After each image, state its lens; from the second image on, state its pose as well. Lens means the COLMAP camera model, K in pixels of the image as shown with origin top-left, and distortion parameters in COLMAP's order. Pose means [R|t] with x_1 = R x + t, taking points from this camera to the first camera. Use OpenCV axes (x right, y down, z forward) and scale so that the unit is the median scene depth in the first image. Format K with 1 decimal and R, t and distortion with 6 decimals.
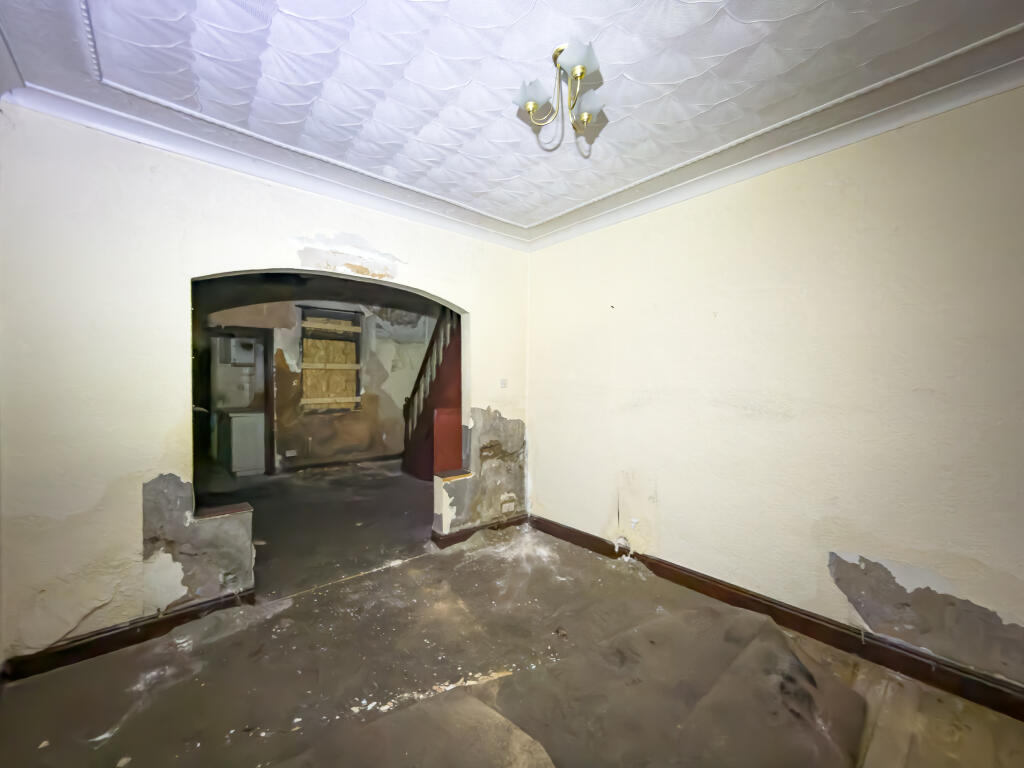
lens RADIAL K [[409.6, 0, 512.0], [0, 409.6, 384.0], [0, 0, 1]] dist [0.000462, -0.000026]
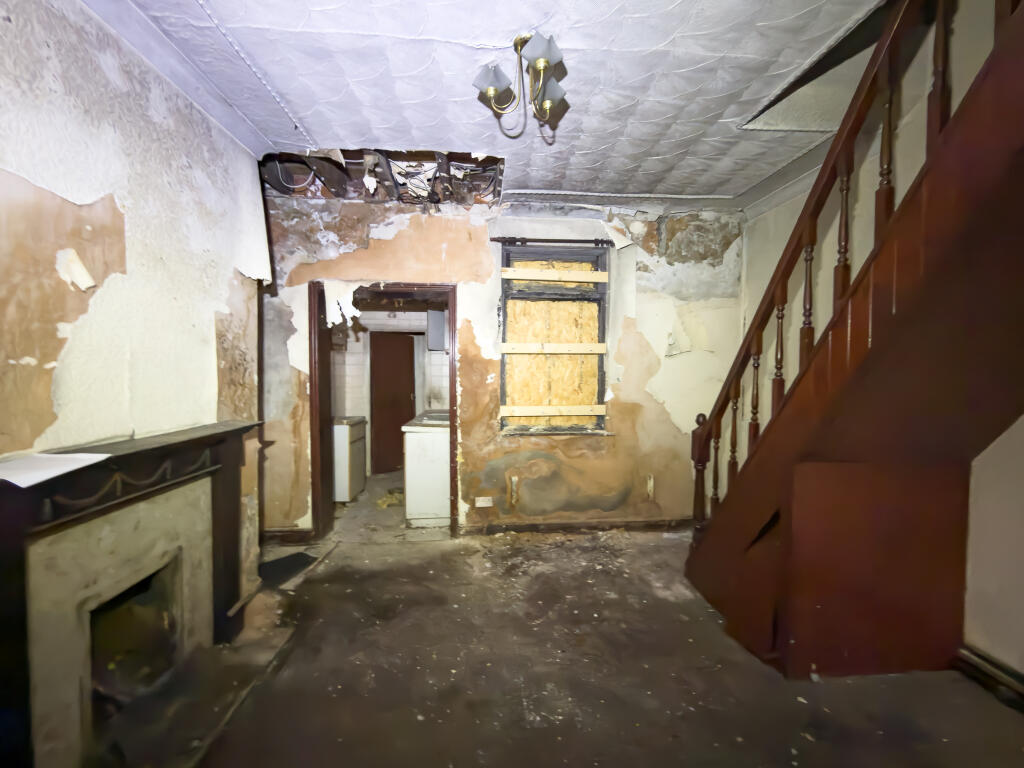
lens RADIAL K [[409.6, 0, 512.0], [0, 409.6, 384.0], [0, 0, 1]] dist [0.000462, -0.000026]
pose [[0.796143, 0.019105, -0.604807, -0.155557], [-0.006141, 0.999705, 0.023496, -0.008015], [0.605078, -0.014992, 0.796025, 0.535342]]
